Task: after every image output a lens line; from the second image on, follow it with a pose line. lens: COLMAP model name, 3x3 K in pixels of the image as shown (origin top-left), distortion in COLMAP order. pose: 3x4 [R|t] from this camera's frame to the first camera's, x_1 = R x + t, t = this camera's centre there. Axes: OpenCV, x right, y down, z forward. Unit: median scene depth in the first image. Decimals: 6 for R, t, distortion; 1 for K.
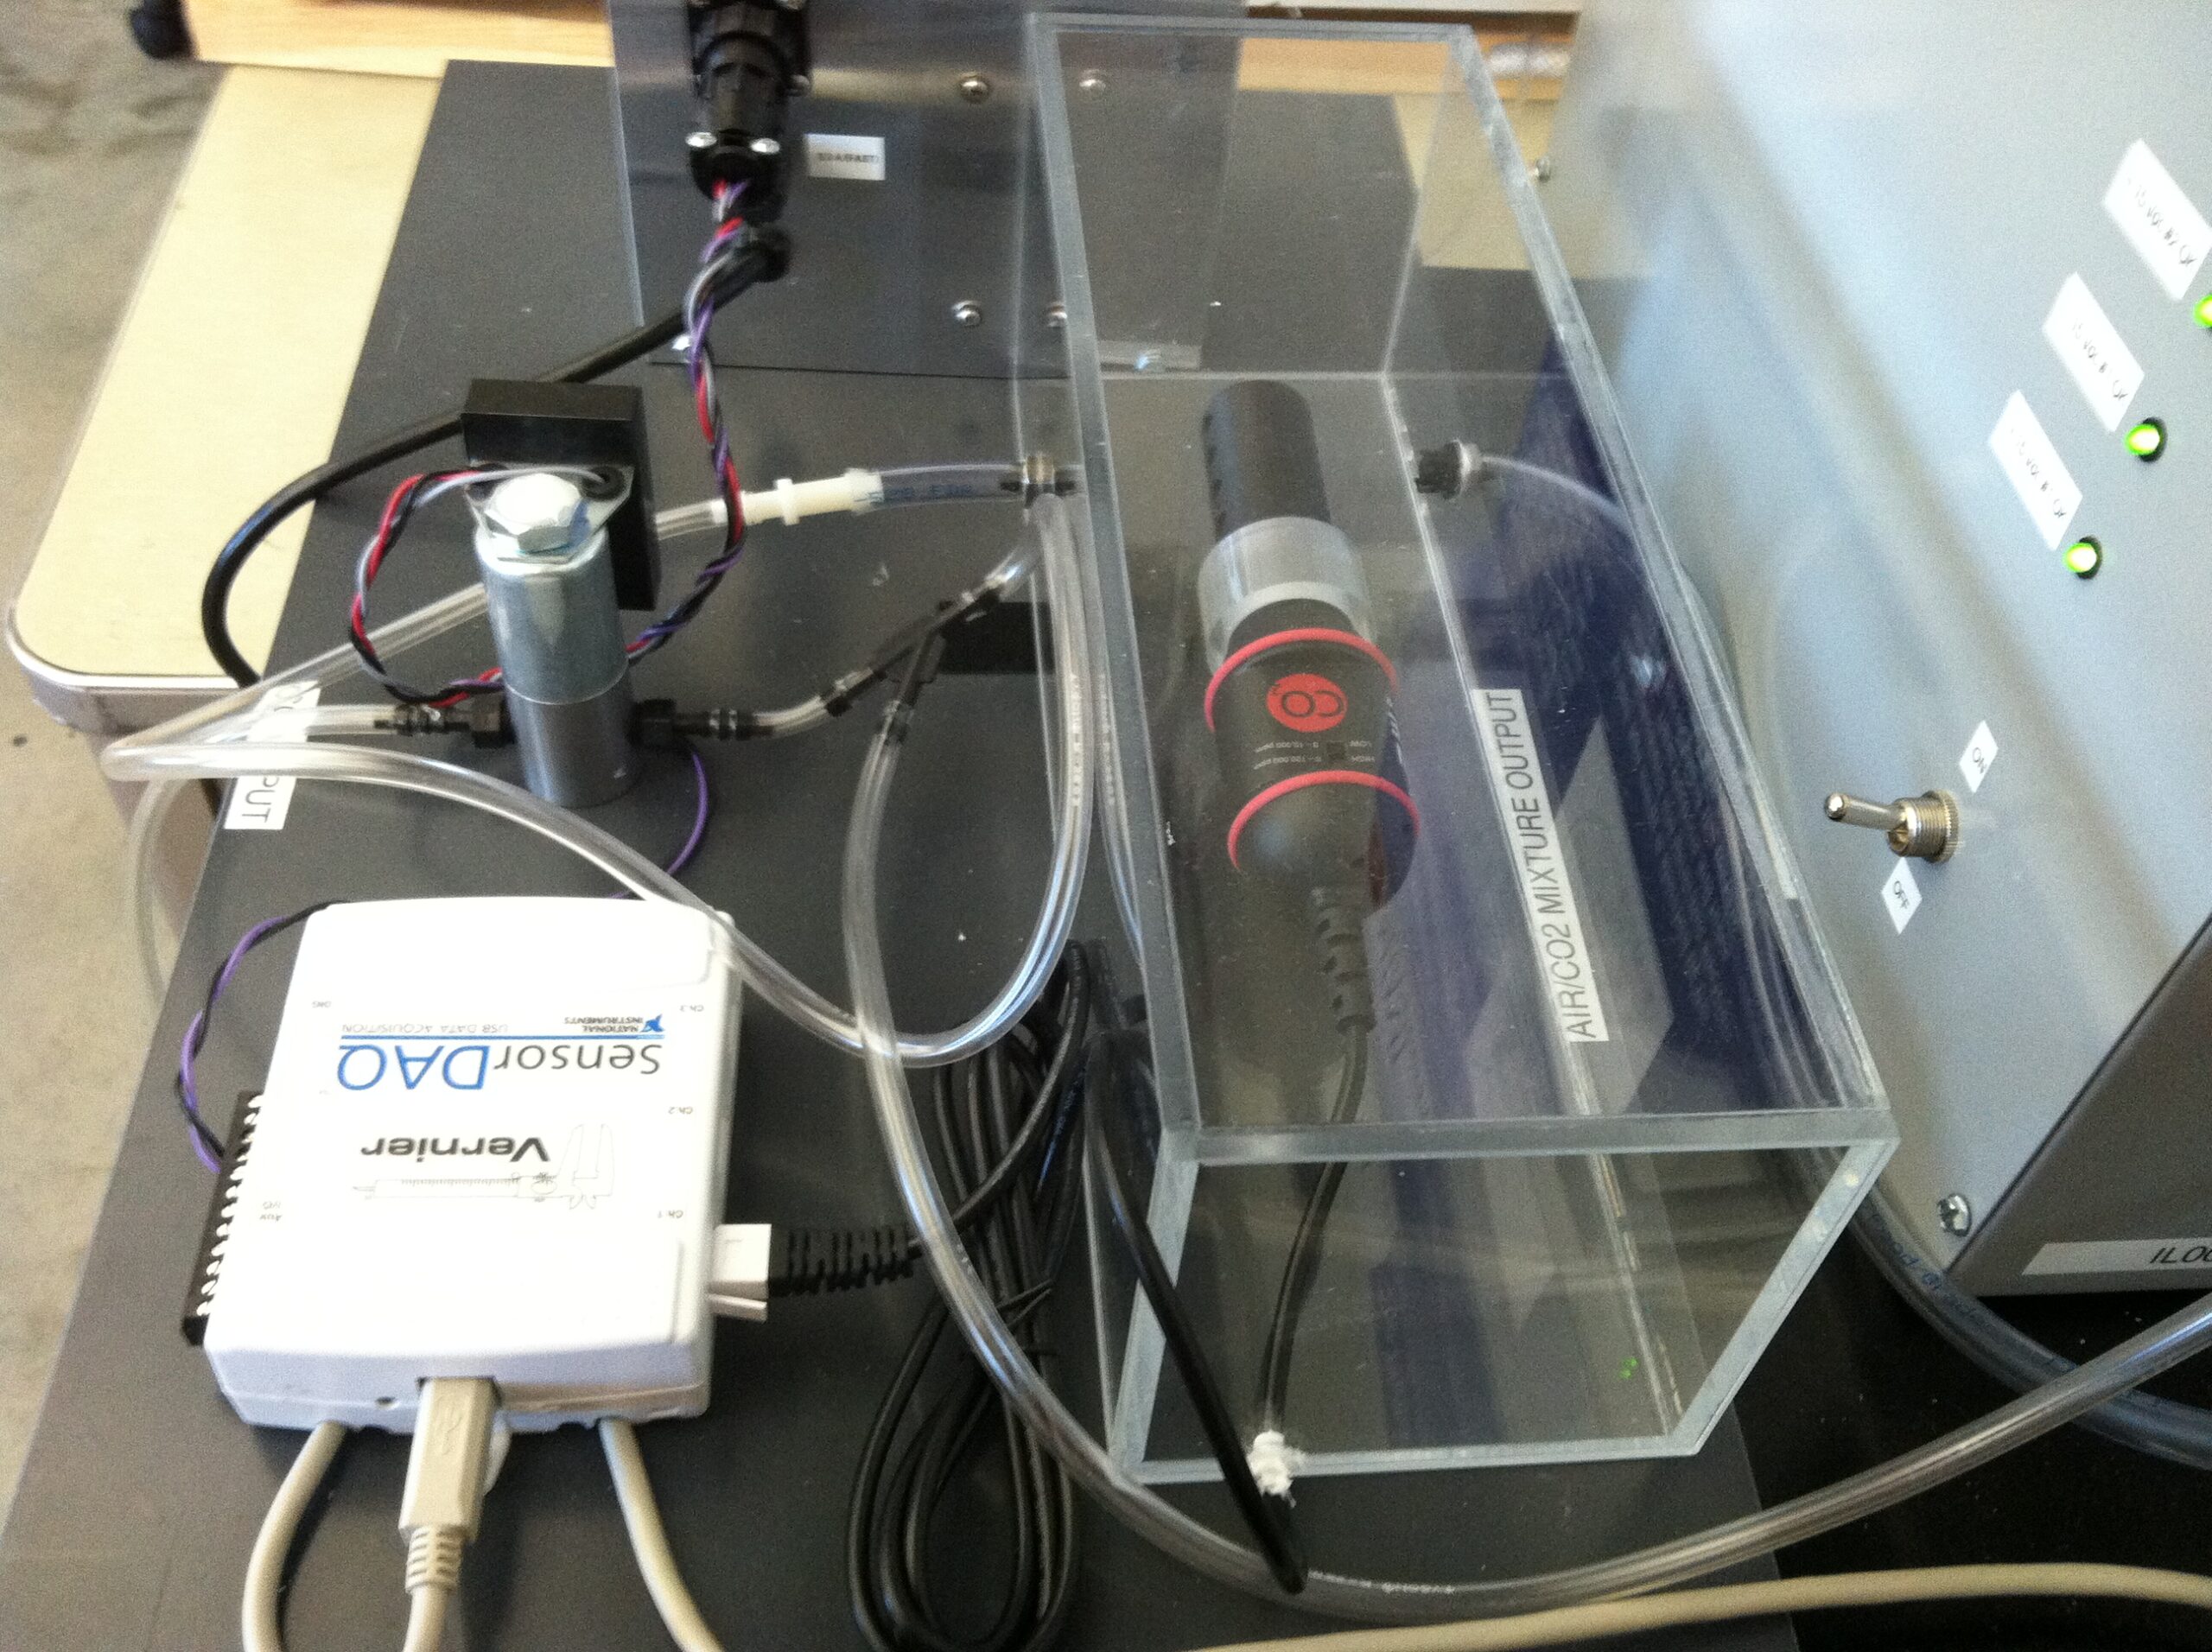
lens RADIAL K [[1748.2, 0, 1106.0], [0, 1748.2, 826.0], [0, 0, 1]] dist [-0.006170, -0.087904]
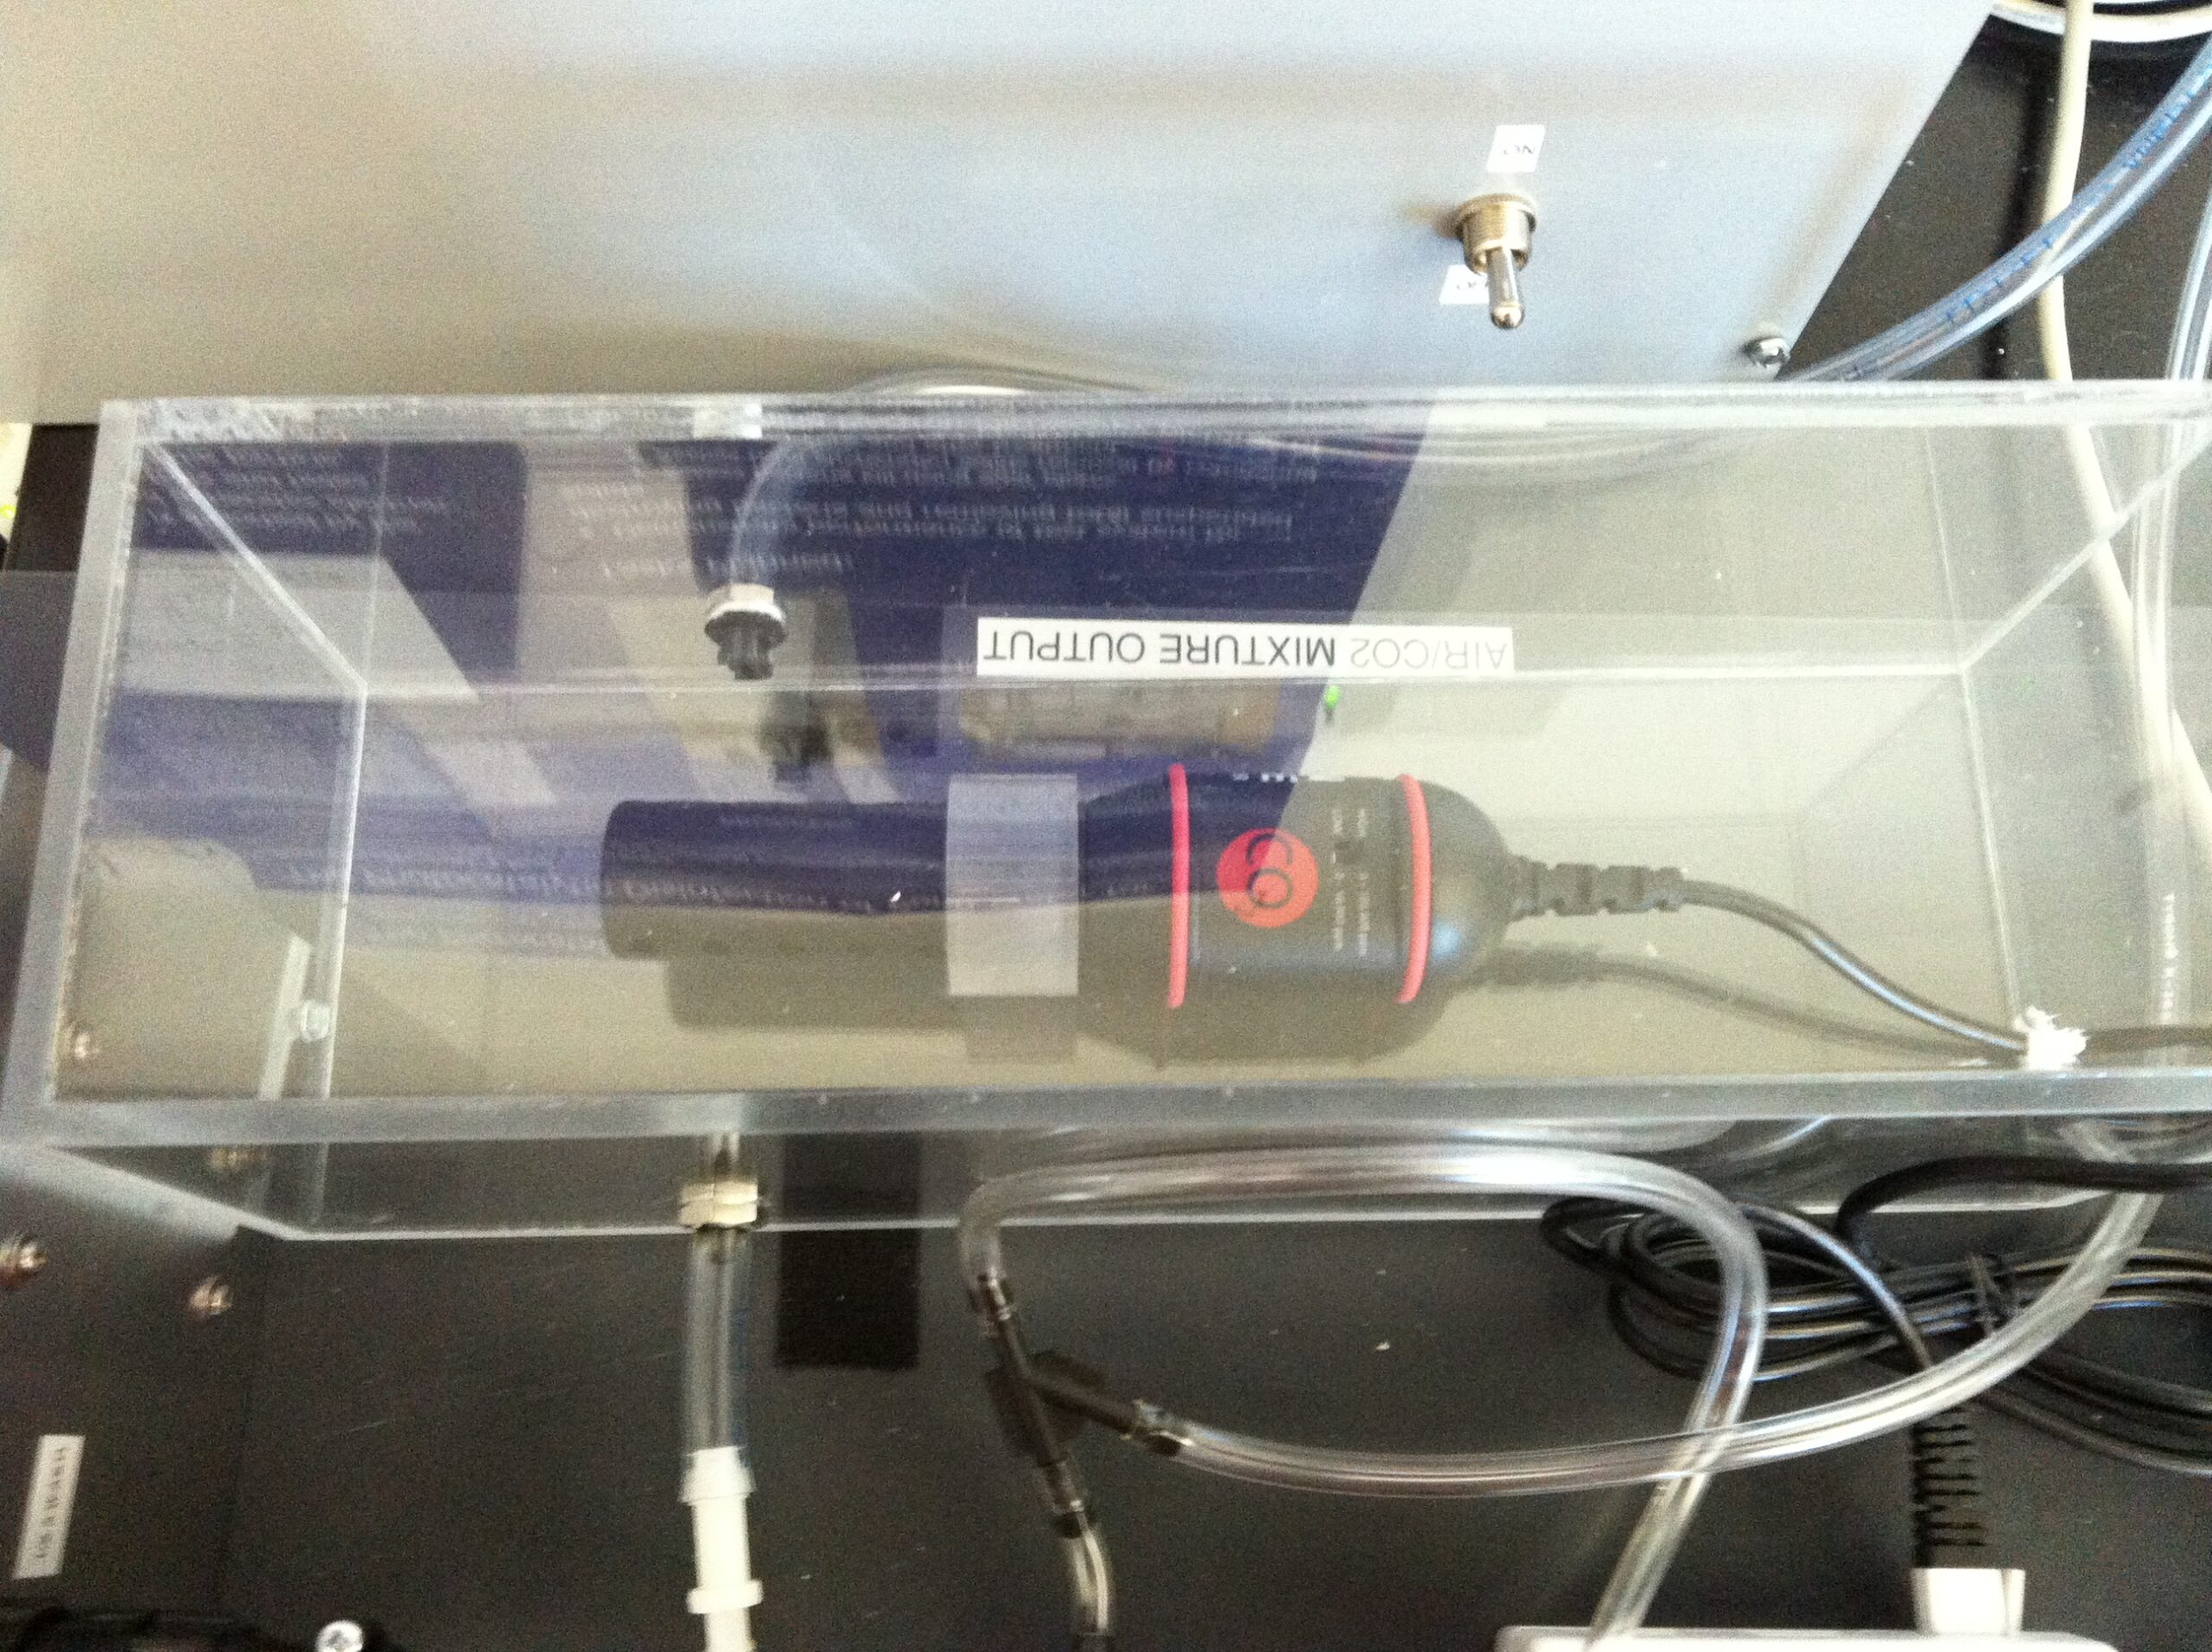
lens RADIAL K [[1748.2, 0, 1106.0], [0, 1748.2, 826.0], [0, 0, 1]] dist [-0.006170, -0.087904]
pose [[0.077249, -0.967396, 0.241199, -0.049221], [0.808748, 0.202279, 0.552277, -0.488033], [-0.583060, 0.152406, 0.798006, 0.358118]]
